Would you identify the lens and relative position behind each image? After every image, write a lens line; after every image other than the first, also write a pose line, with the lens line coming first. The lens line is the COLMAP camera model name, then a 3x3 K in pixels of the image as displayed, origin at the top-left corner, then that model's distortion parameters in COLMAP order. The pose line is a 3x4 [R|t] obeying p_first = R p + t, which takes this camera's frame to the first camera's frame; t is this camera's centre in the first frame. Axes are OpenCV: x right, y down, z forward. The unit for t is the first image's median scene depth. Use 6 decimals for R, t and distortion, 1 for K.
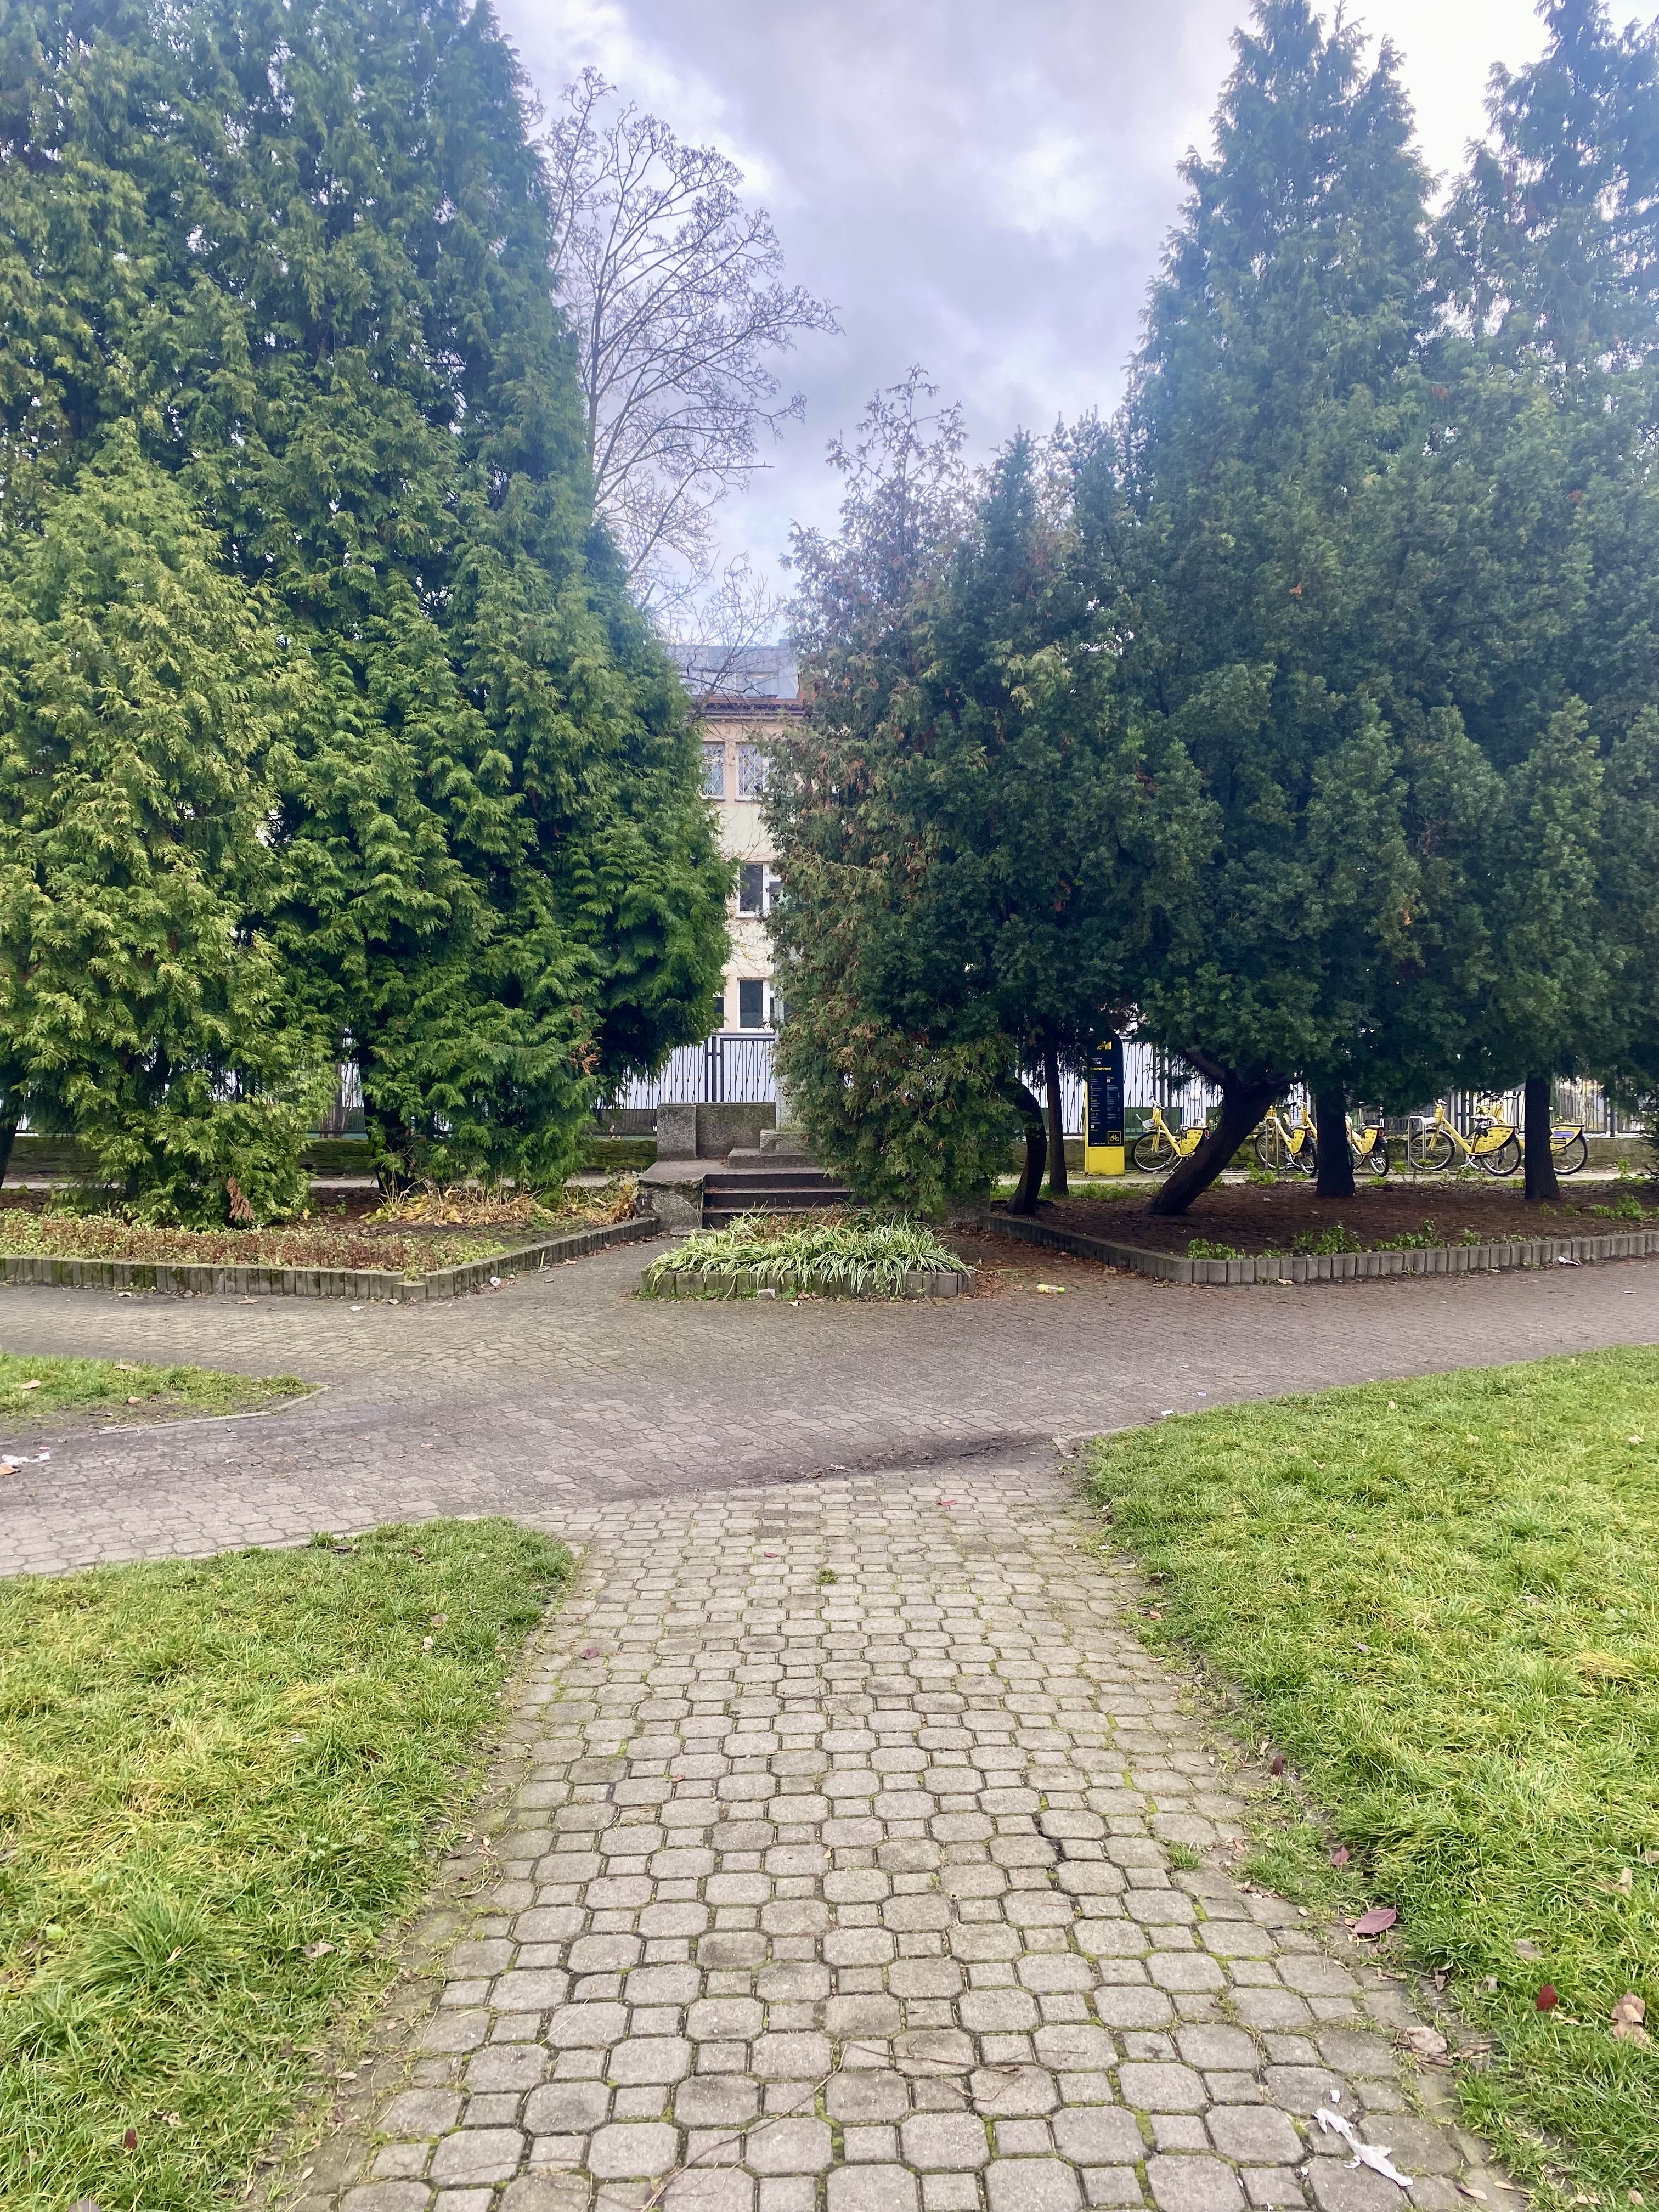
lens RADIAL K [[1646.1, 0, 829.5], [0, 1646.1, 1106.0], [0, 0, 1]] dist [-0.031486, -0.001502]
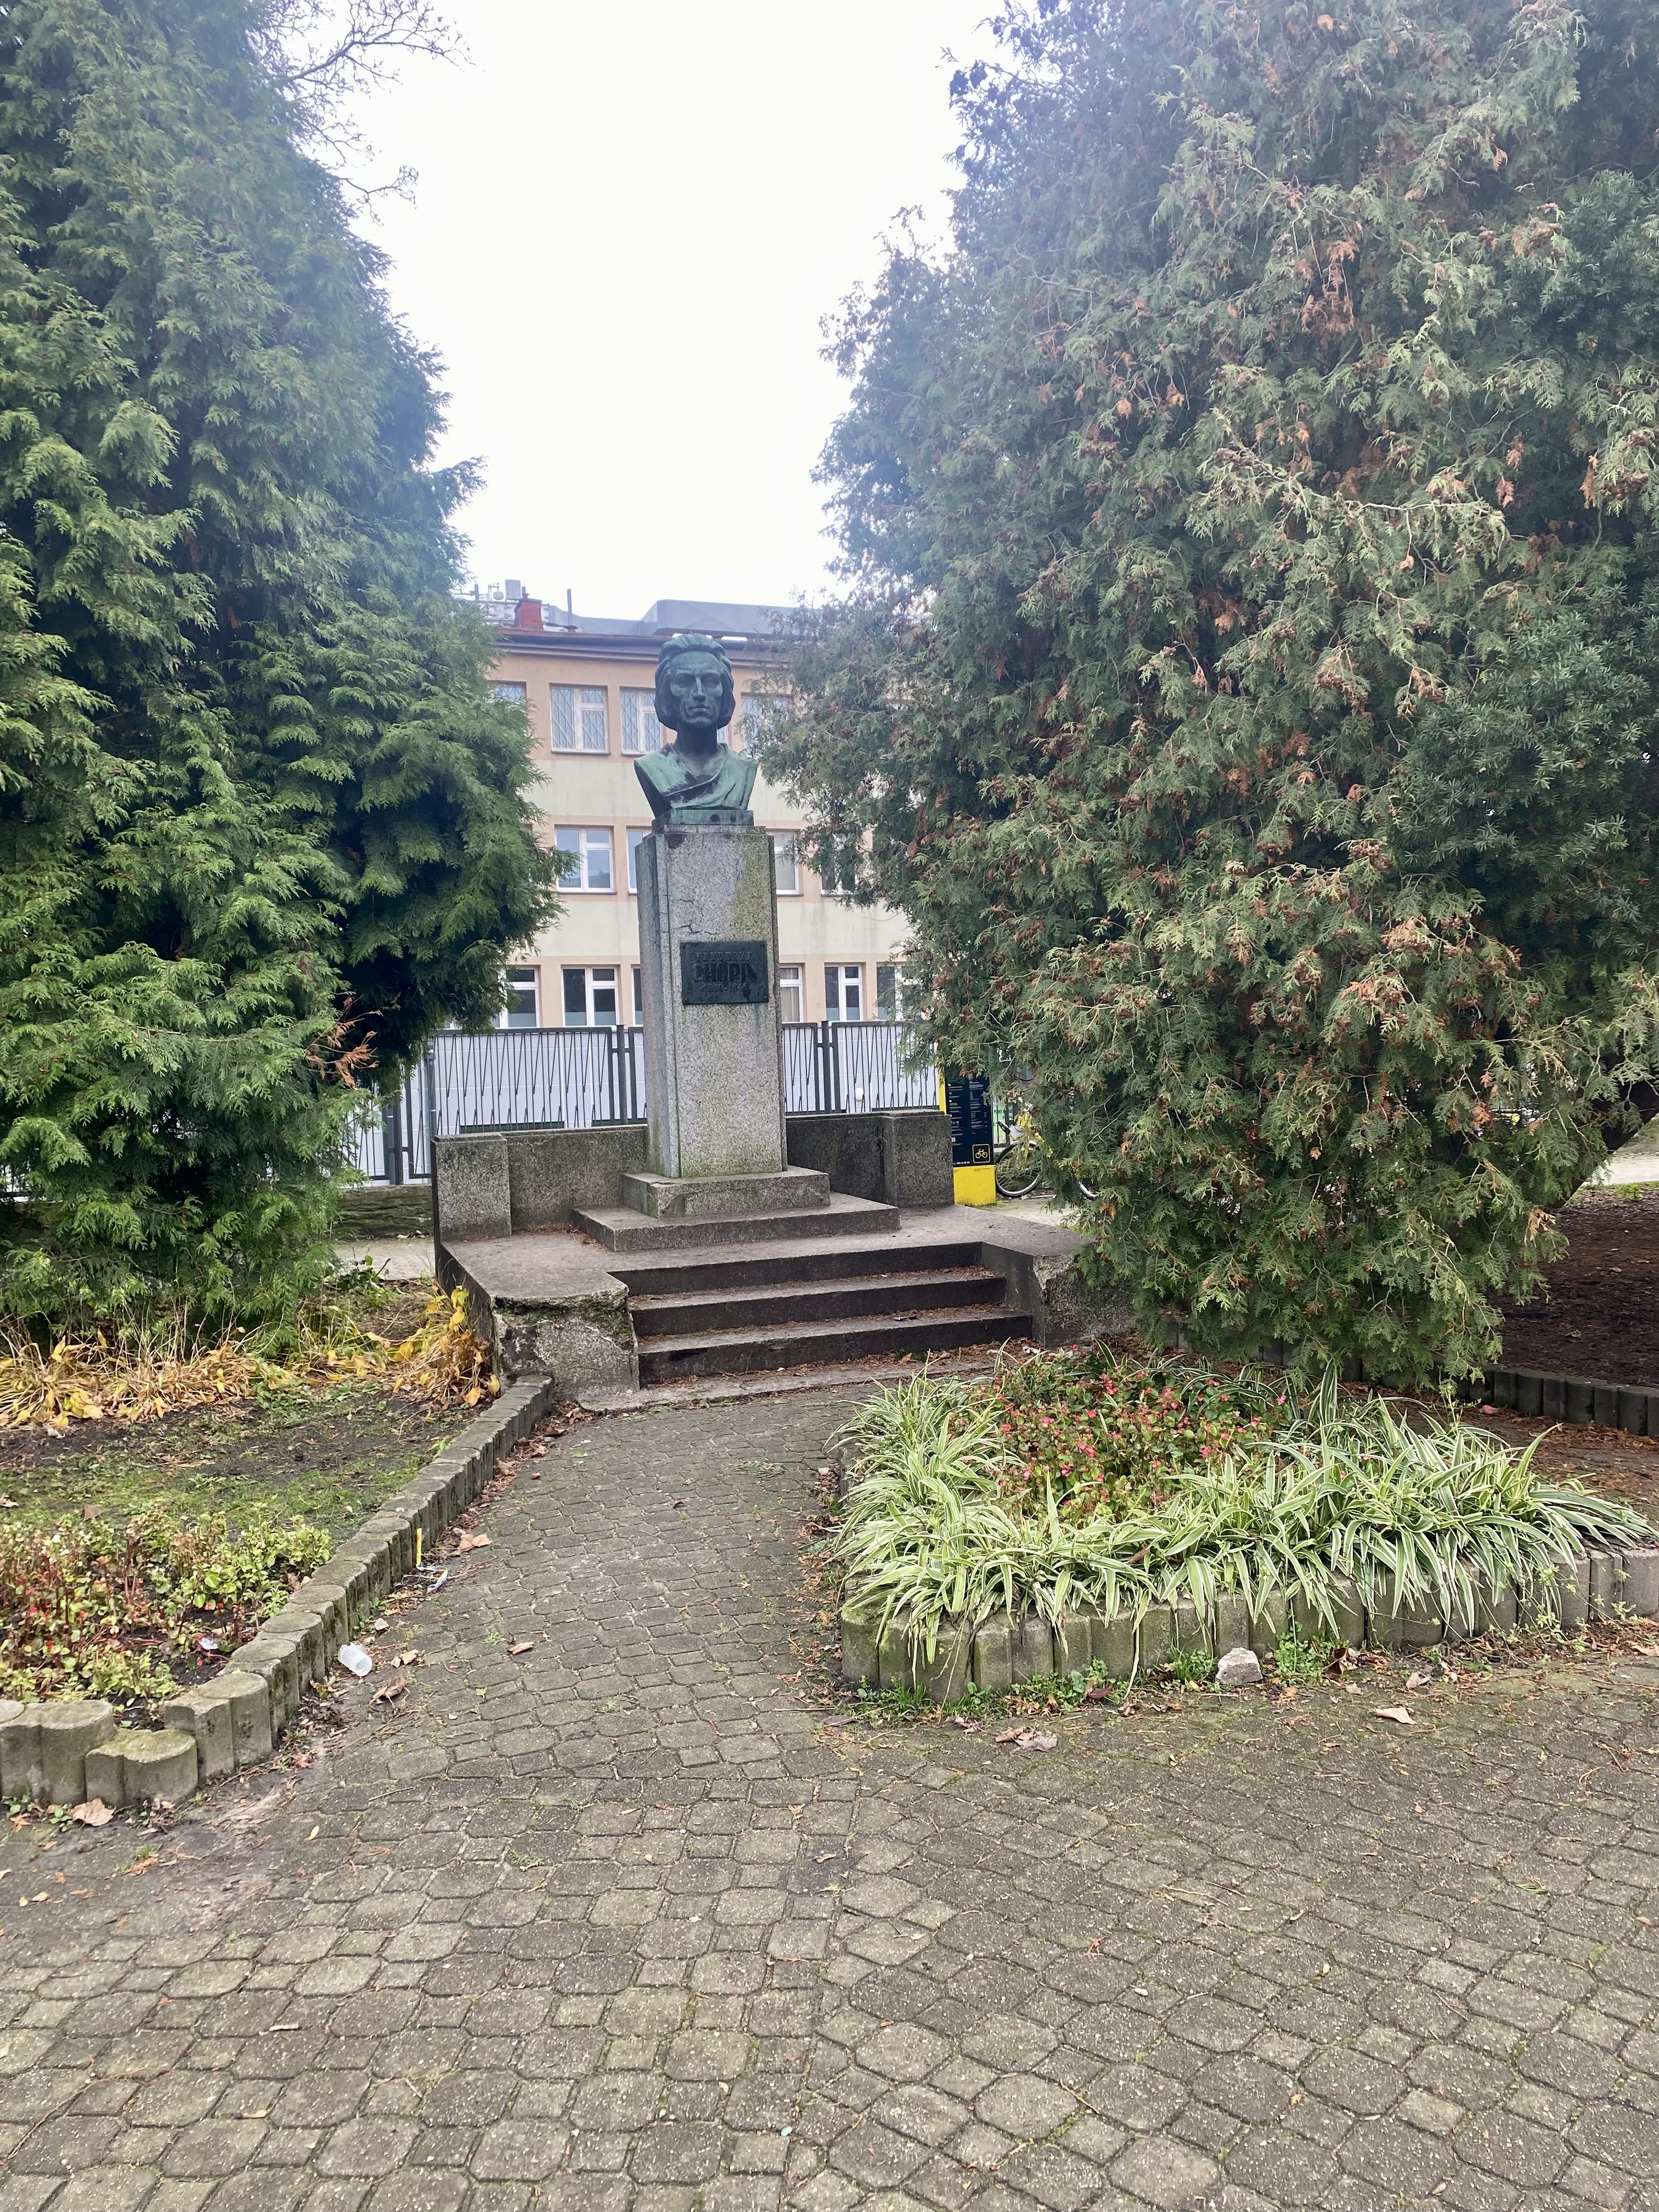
lens RADIAL K [[1646.1, 0, 829.5], [0, 1646.1, 1106.0], [0, 0, 1]] dist [-0.031486, -0.001502]
pose [[0.949440, -0.040537, 0.311322, -0.163150], [0.041809, 0.999122, 0.002592, -0.008688], [-0.311154, 0.010555, 0.950301, 0.481790]]
